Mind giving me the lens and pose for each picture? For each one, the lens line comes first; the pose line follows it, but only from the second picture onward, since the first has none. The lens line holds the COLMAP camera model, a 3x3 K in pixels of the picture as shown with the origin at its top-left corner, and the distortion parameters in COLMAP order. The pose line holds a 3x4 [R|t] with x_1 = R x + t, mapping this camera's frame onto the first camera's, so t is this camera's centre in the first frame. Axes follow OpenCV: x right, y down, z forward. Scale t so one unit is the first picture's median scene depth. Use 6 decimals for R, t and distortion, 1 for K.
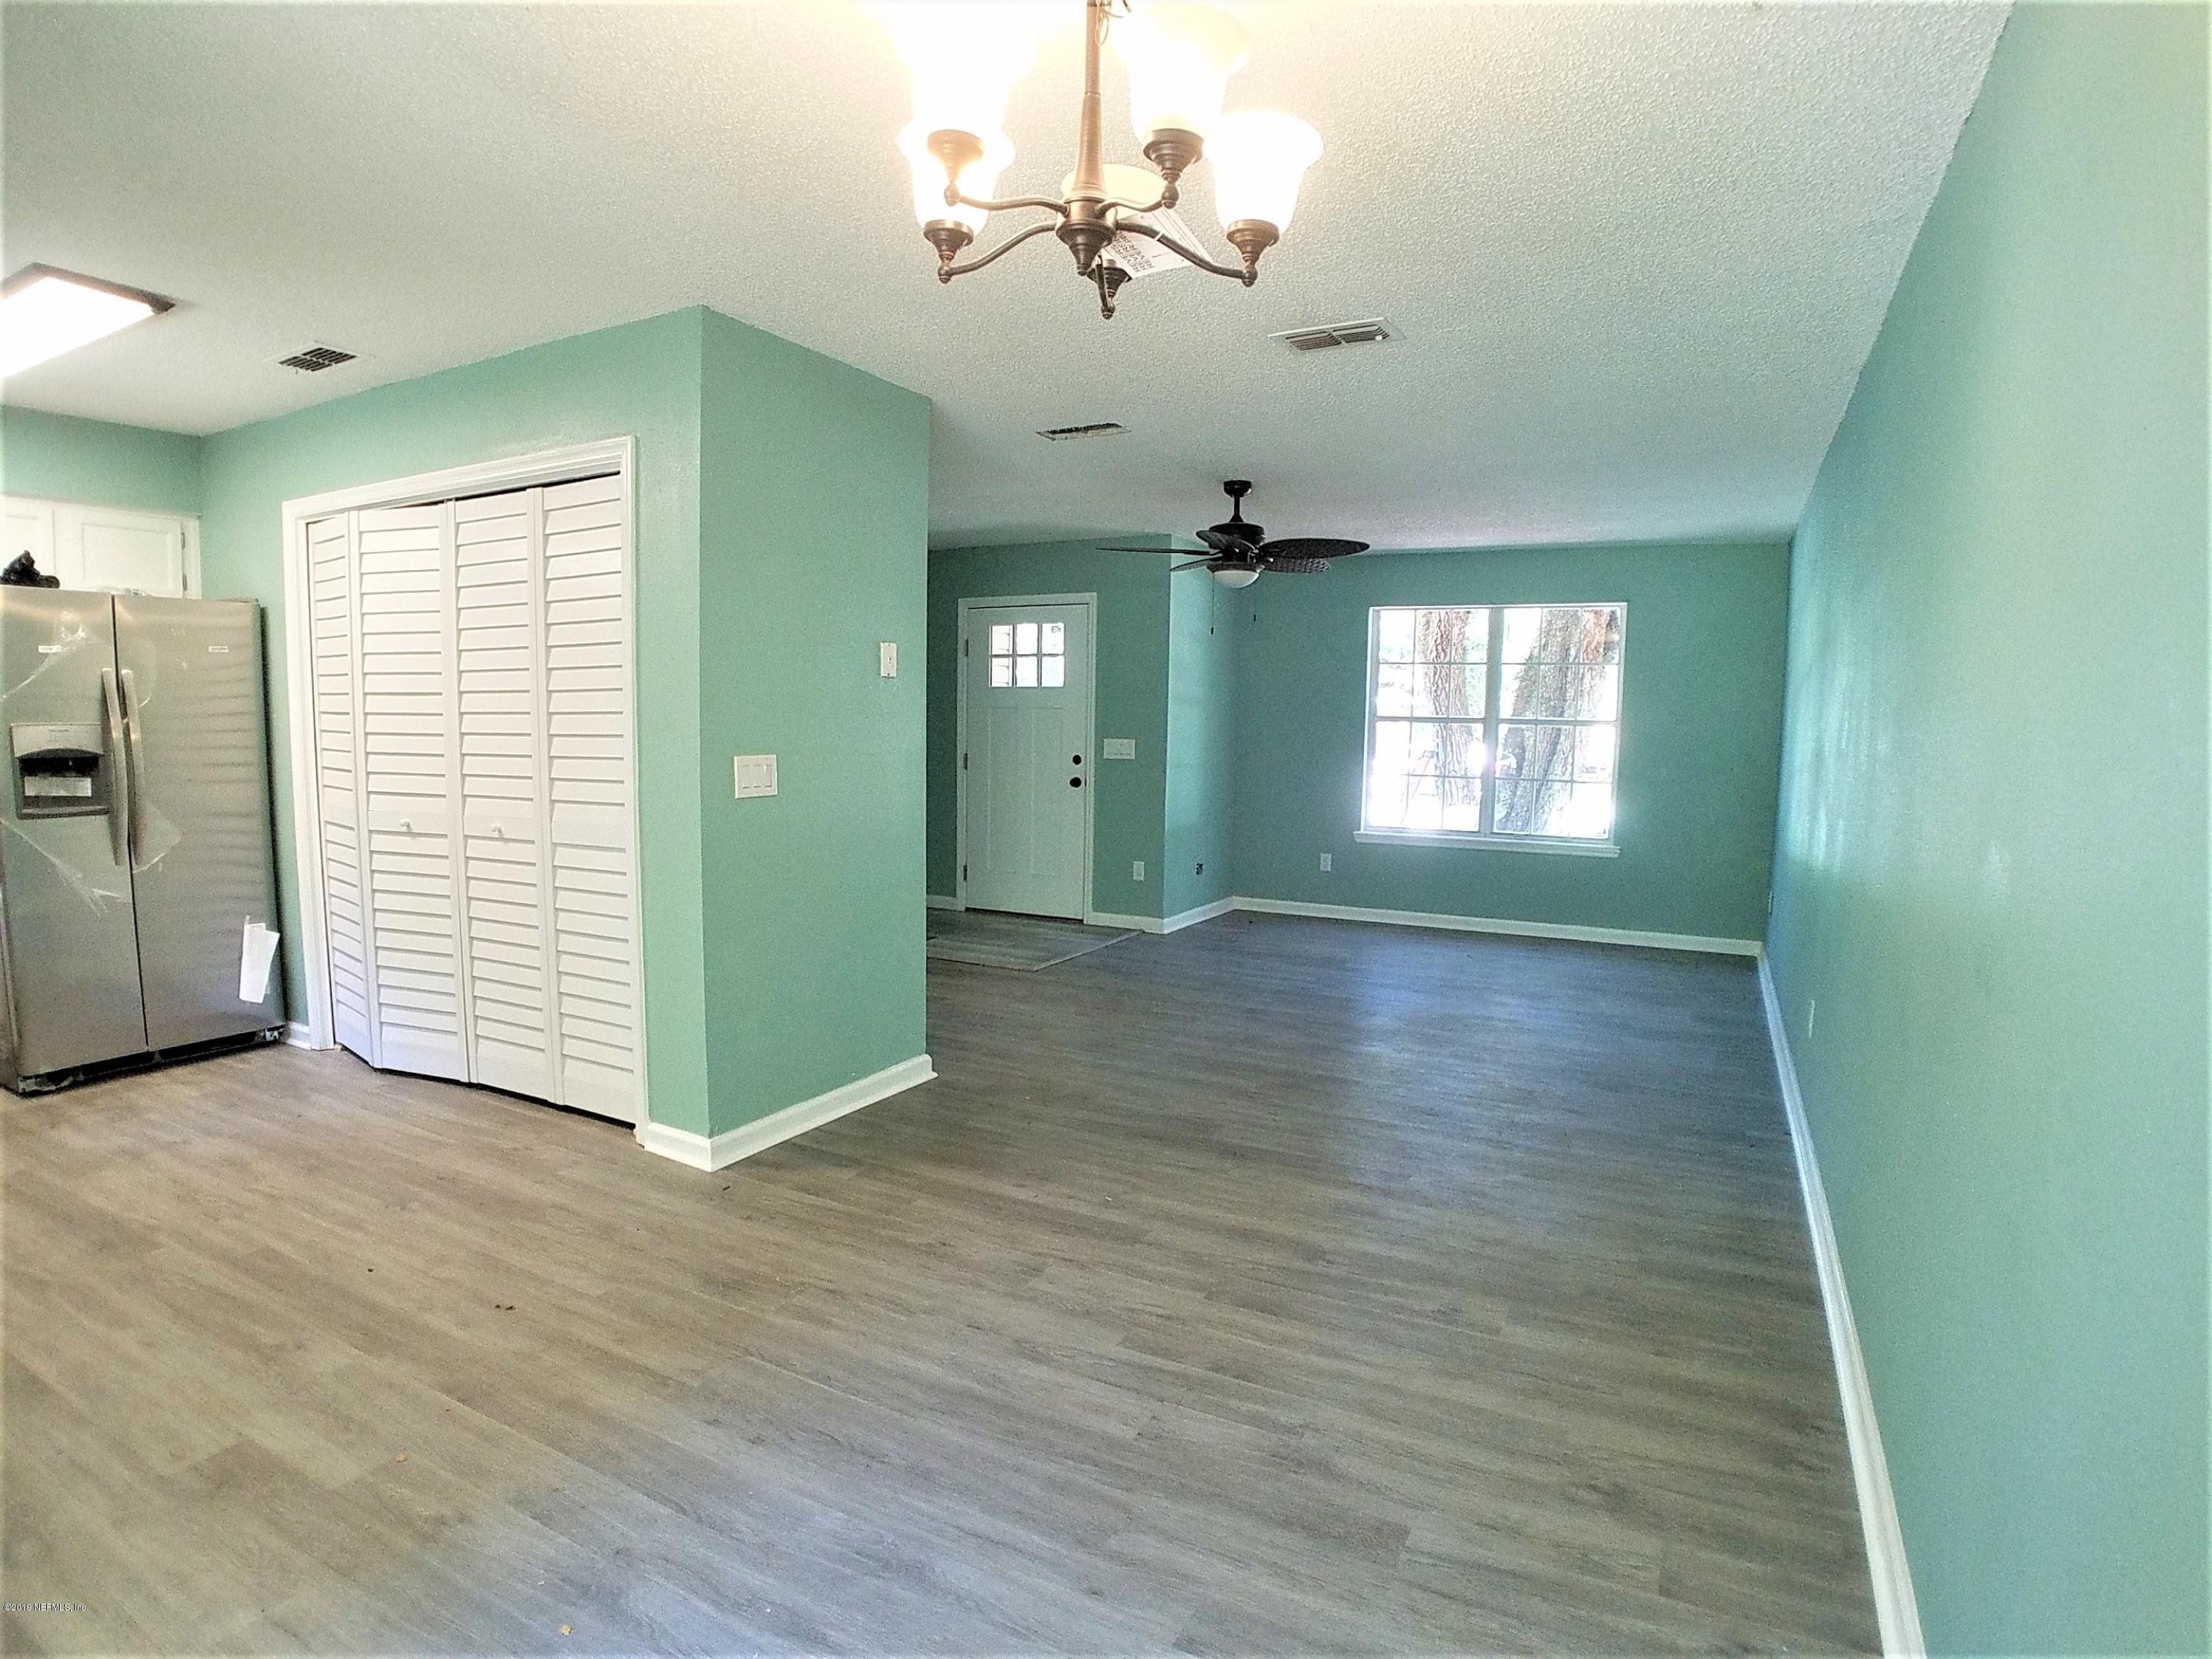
lens RADIAL K [[1202.2, 0, 1097.5], [0, 1202.2, 821.1], [0, 0, 1]] dist [-0.100429, 0.026981]
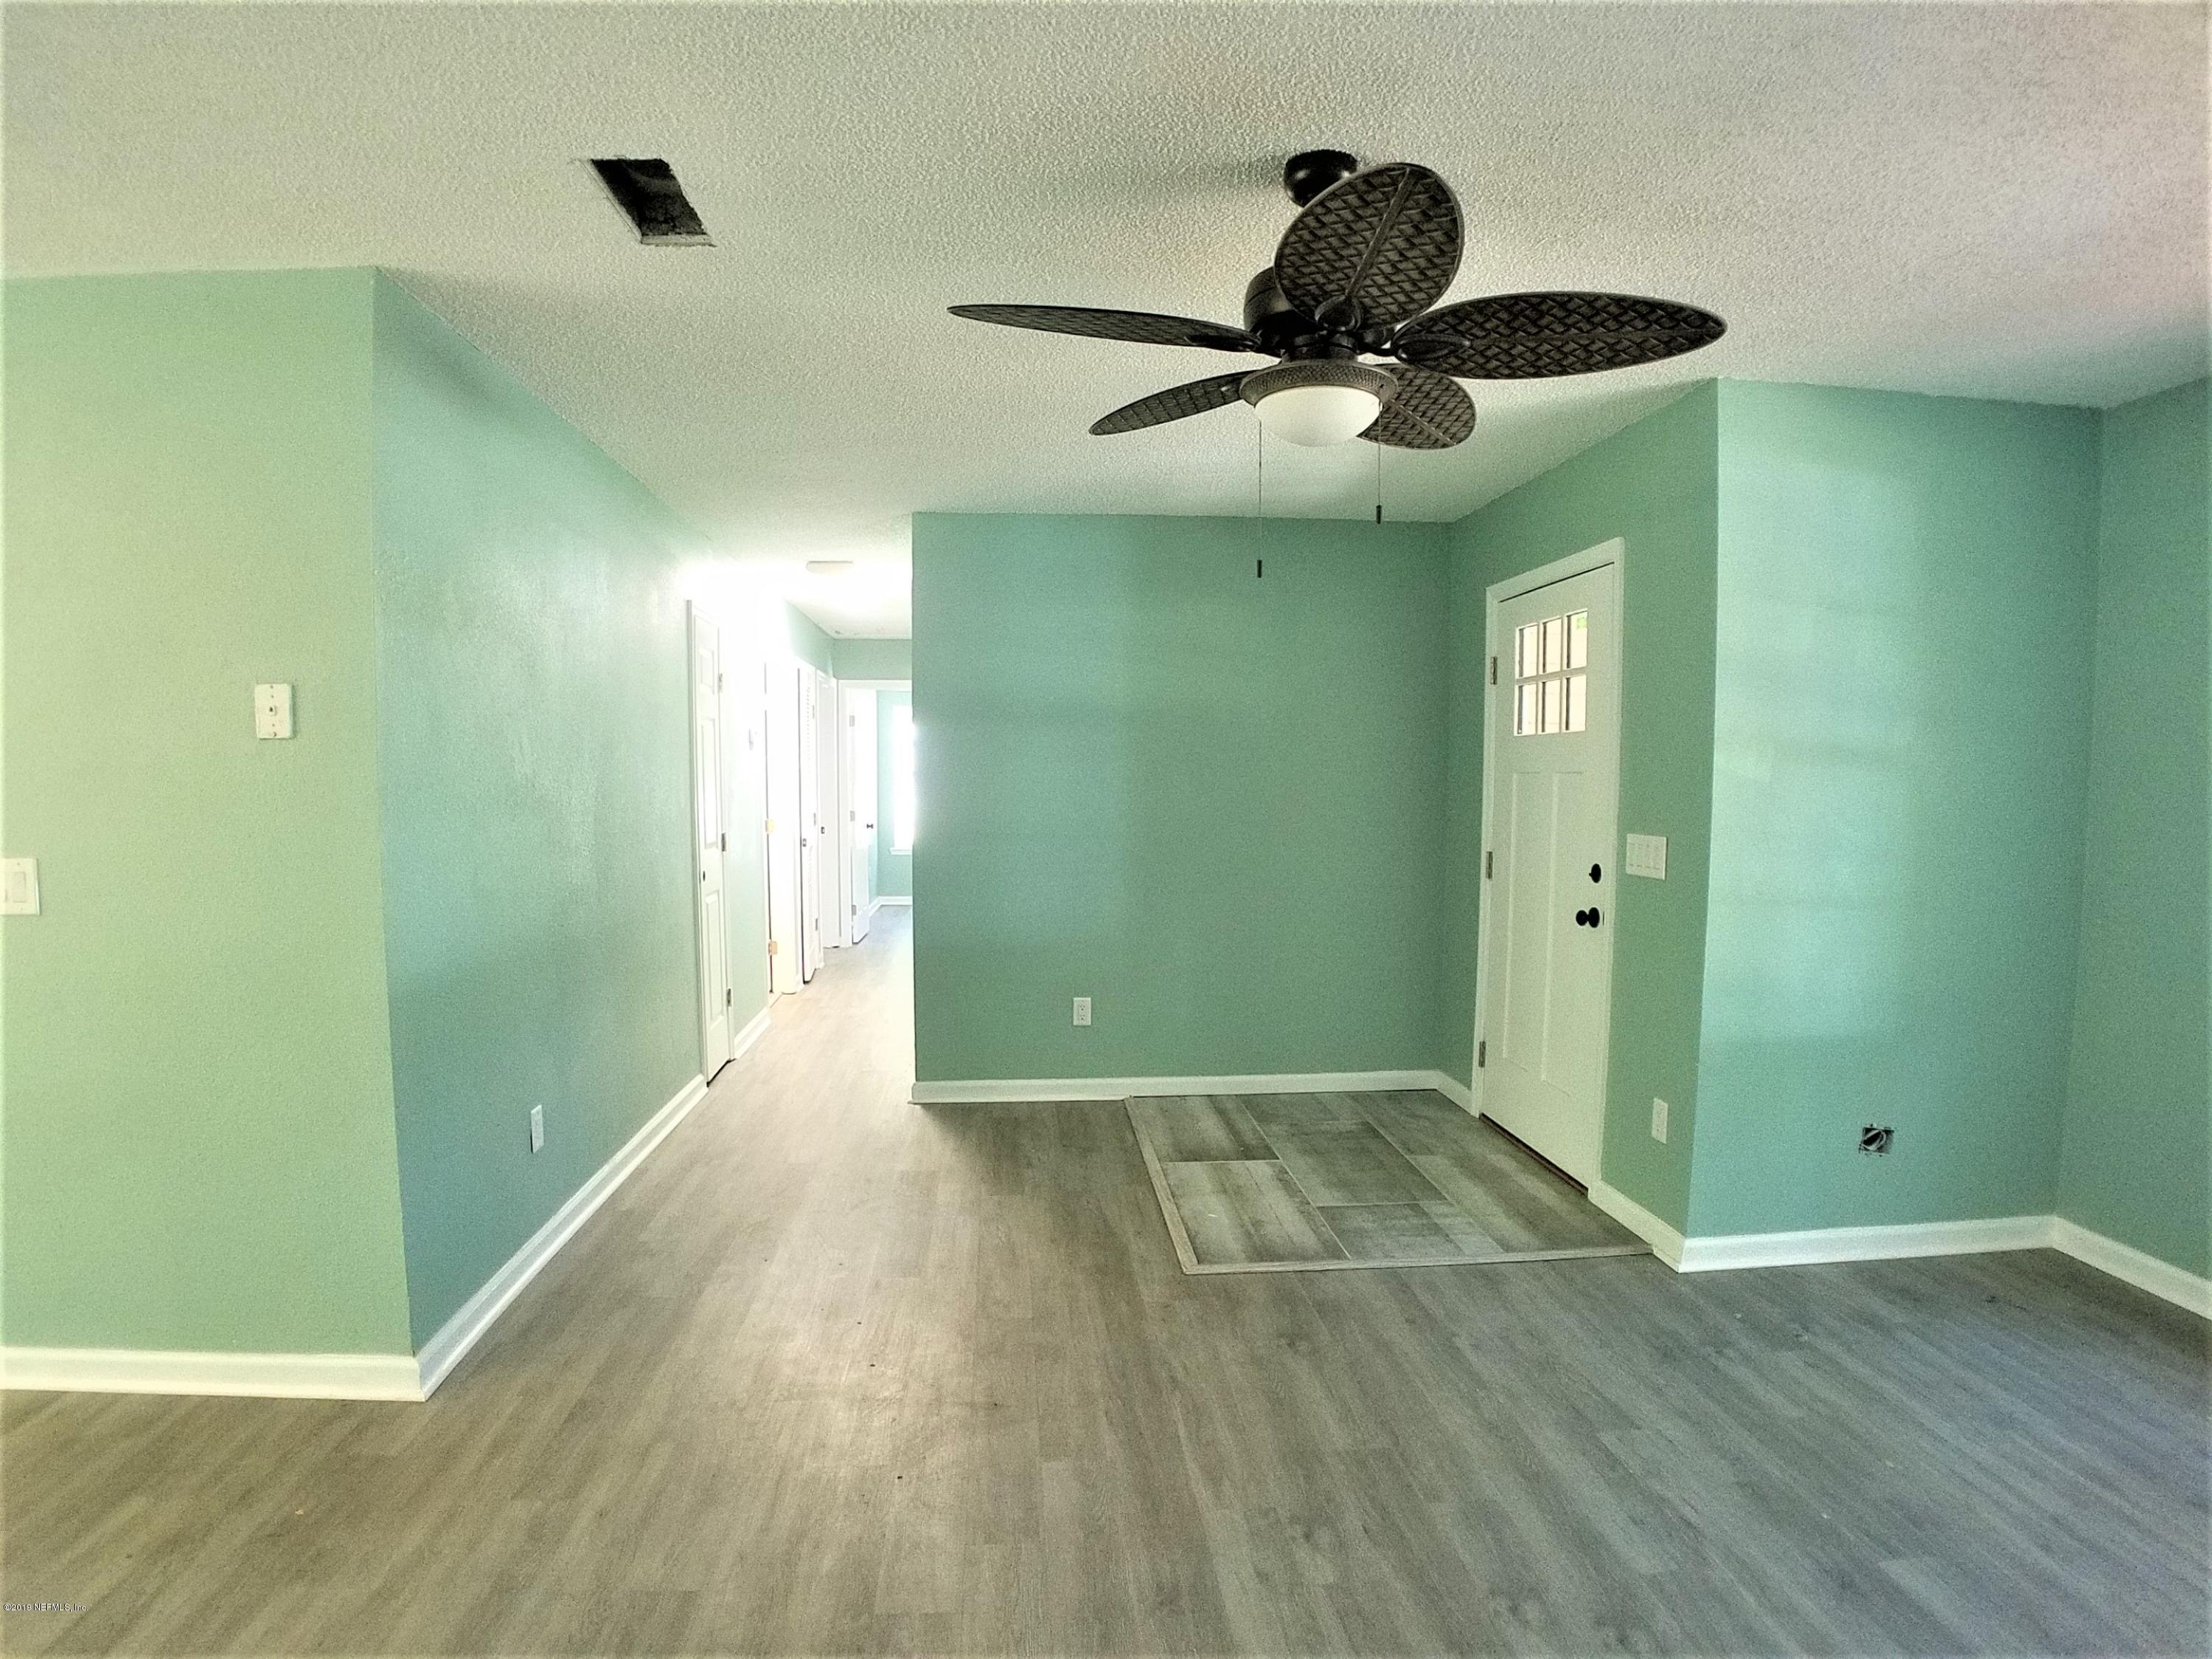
lens RADIAL K [[1182.4, 0, 1089.9], [0, 1182.4, 856.1], [0, 0, 1]] dist [-0.114540, 0.026169]
pose [[0.522014, 0.045118, -0.851743, 0.624400], [-0.070937, 0.997437, 0.009360, -0.104718], [0.849982, 0.055535, 0.523876, 1.230953]]
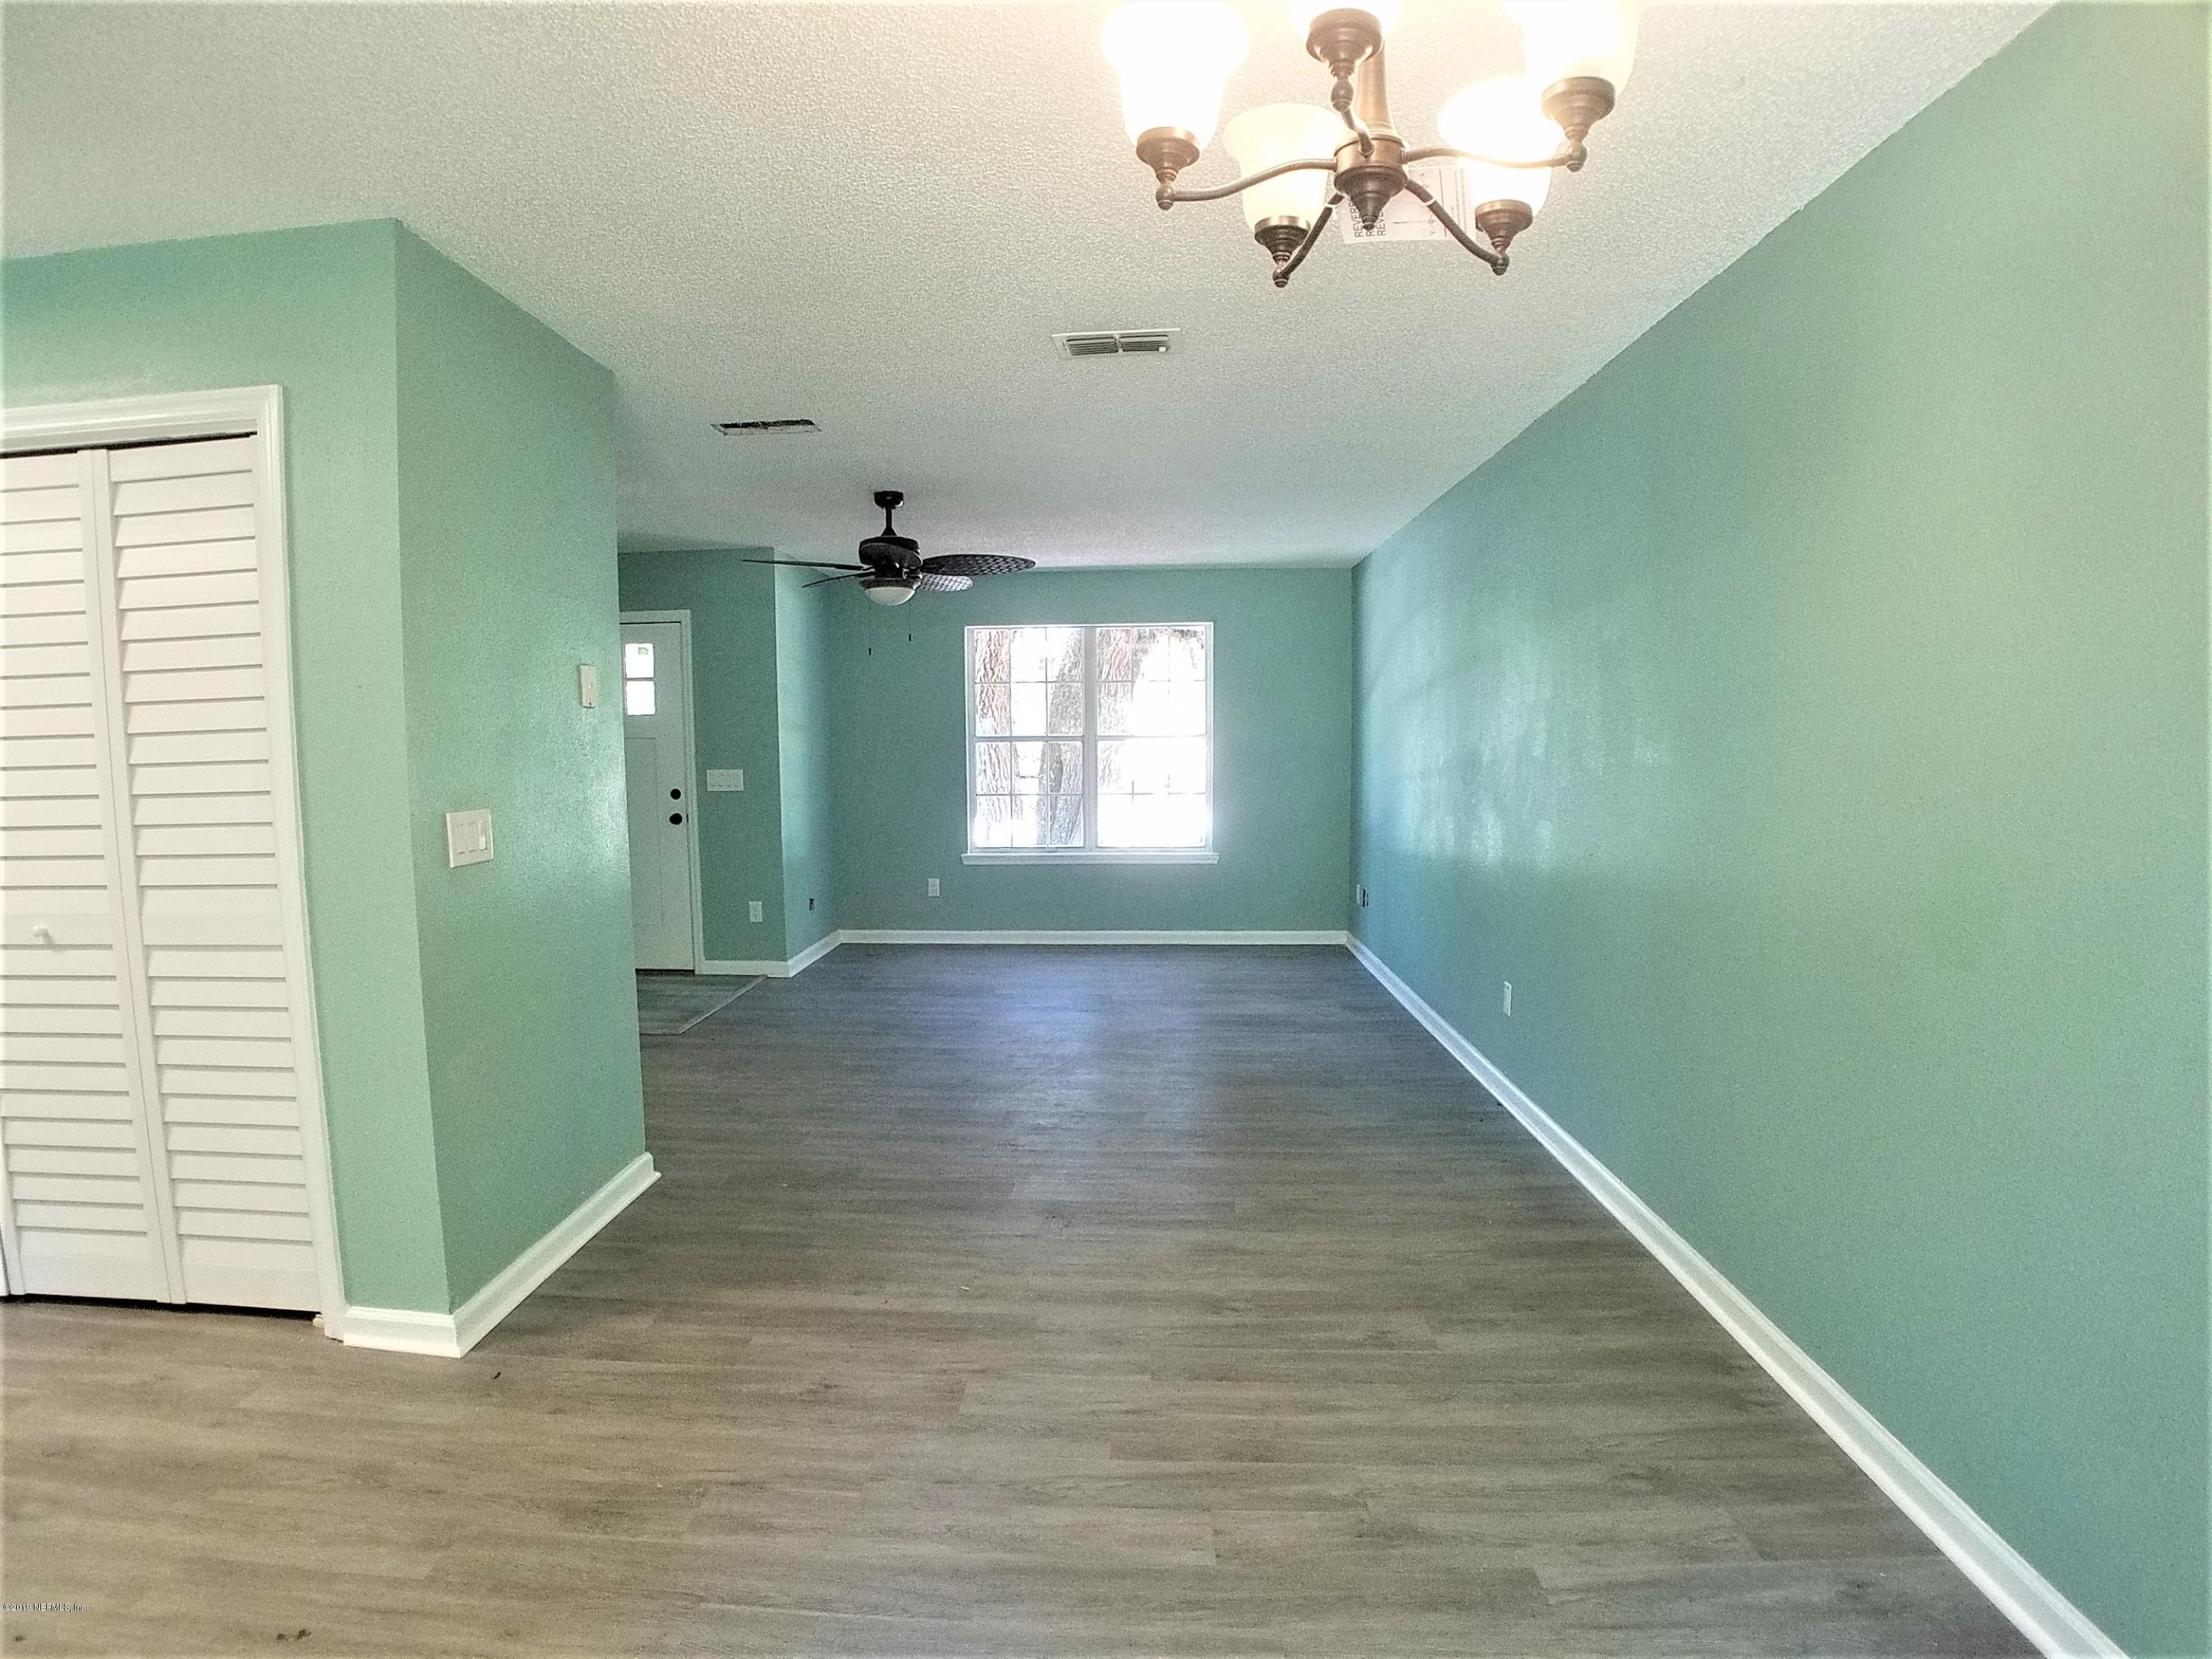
lens RADIAL K [[1194.3, 0, 1079.7], [0, 1194.3, 832.3], [0, 0, 1]] dist [-0.093021, 0.018121]
pose [[0.908302, -0.056411, 0.414494, -0.242692], [0.058869, 0.998242, 0.006854, -0.023256], [-0.414152, 0.018175, 0.910026, 0.147069]]
